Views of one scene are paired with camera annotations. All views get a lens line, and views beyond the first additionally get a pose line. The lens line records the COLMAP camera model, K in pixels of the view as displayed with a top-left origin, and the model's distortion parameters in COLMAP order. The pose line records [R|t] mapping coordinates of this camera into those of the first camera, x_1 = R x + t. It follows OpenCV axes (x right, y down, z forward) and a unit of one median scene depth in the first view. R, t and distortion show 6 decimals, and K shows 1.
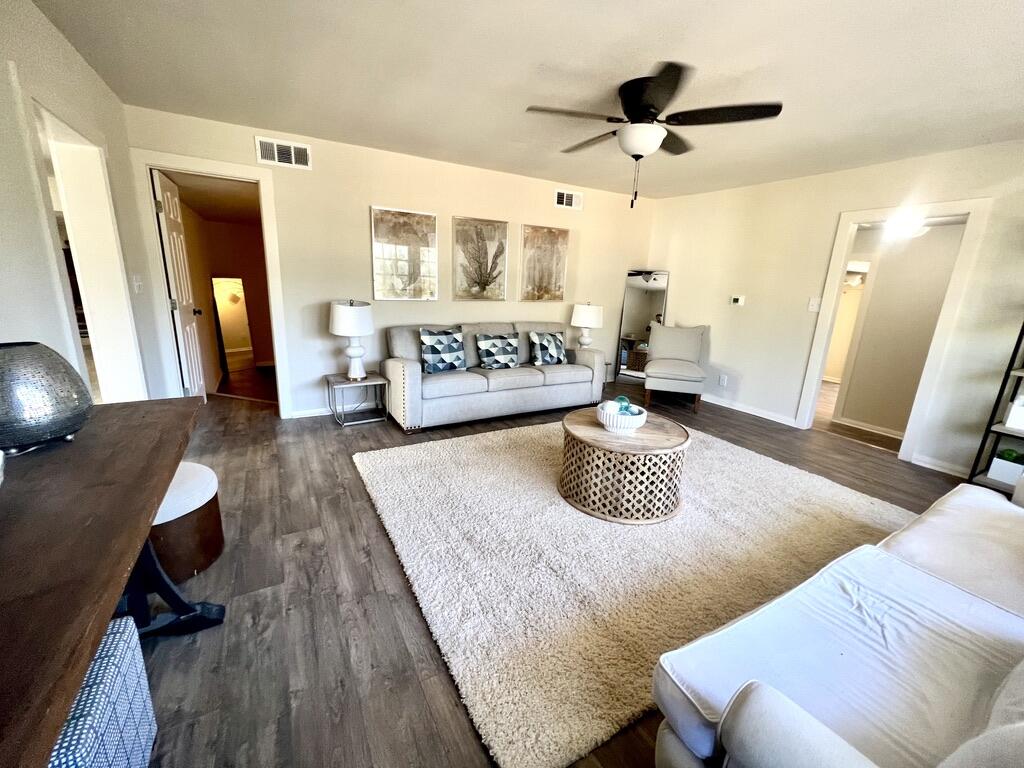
lens RADIAL K [[407.1, 0, 507.4], [0, 407.1, 381.3], [0, 0, 1]] dist [-0.000661, -0.000241]
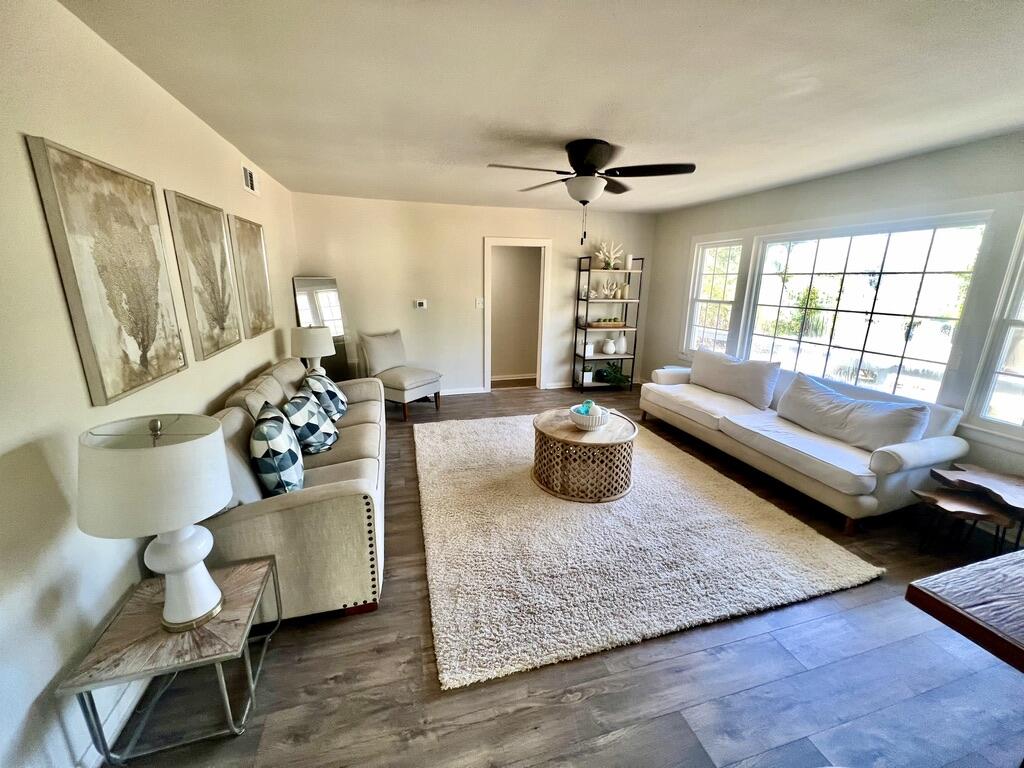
lens RADIAL K [[407.1, 0, 507.4], [0, 407.1, 381.3], [0, 0, 1]] dist [-0.000661, -0.000241]
pose [[0.246851, -0.274246, 0.929437, -0.694086], [0.233758, 0.947647, 0.217535, -0.263304], [-0.940437, 0.163564, 0.298035, 0.670976]]
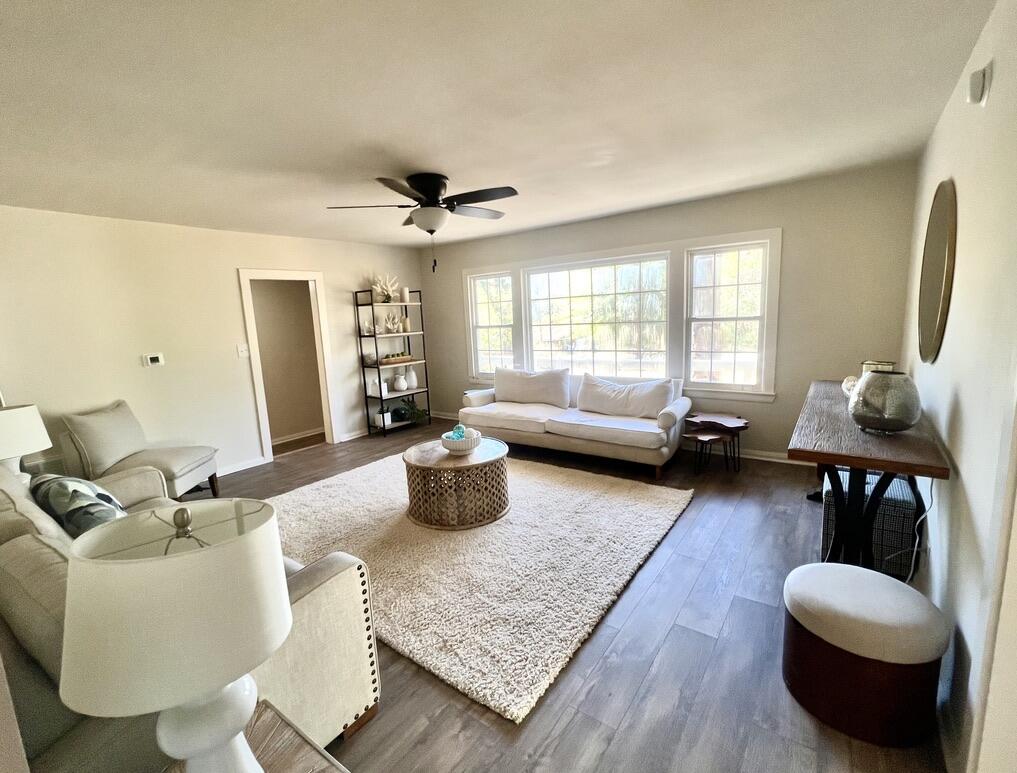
lens RADIAL K [[452.8, 0, 508.5], [0, 452.8, 386.5], [0, 0, 1]] dist [-0.000514, -0.000125]
pose [[-0.406767, -0.165876, 0.898346, -0.750817], [0.253020, 0.924449, 0.285262, -0.323005], [-0.877794, 0.343335, -0.334065, 1.000442]]
